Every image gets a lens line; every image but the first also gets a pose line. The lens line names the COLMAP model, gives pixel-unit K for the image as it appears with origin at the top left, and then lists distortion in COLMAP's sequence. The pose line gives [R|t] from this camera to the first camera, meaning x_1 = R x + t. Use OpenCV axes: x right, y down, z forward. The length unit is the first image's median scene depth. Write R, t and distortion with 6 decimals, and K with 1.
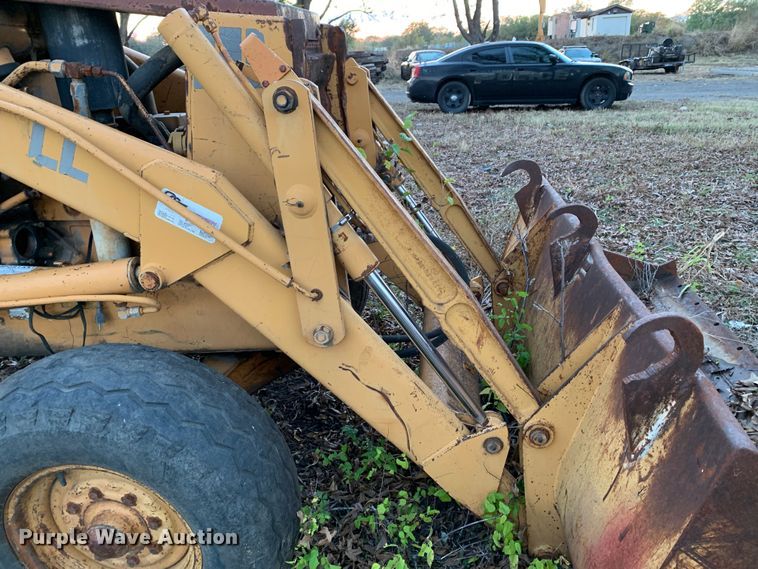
lens RADIAL K [[533.9, 0, 360.1], [0, 533.9, 284.5], [0, 0, 1]] dist [0.022684, -0.008903]
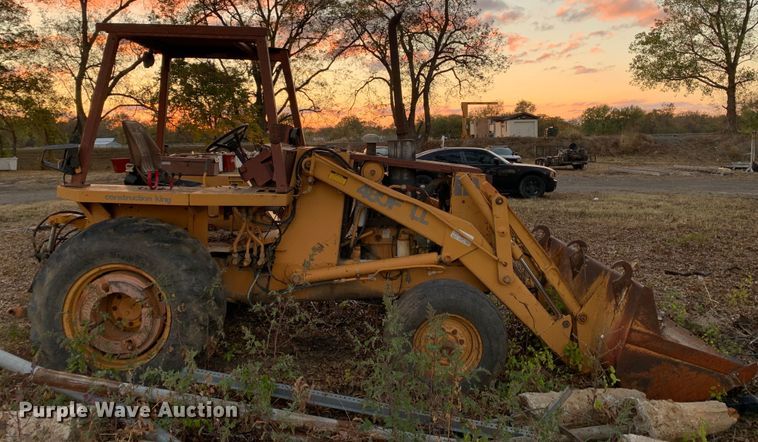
lens RADIAL K [[488.0, 0, 381.0], [0, 488.0, 207.6], [0, 0, 1]] dist [-0.003549, -0.001480]
pose [[0.994150, 0.017214, 0.106628, -0.957058], [0.013691, 0.959170, -0.282497, 0.426137], [-0.107137, 0.282305, 0.953324, -1.409747]]
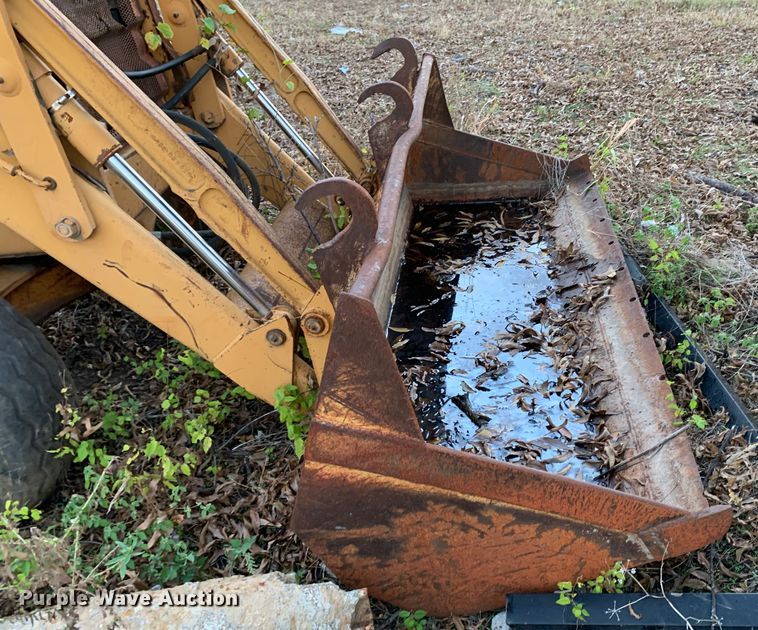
lens RADIAL K [[624.0, 0, 380.2], [0, 624.0, 326.2], [0, 0, 1]] dist [0.005324, 0.003826]
pose [[0.998540, -0.043252, 0.032355, 0.418898], [0.036798, 0.983216, 0.178696, 0.084272], [-0.039541, -0.177244, 0.983372, -0.137731]]
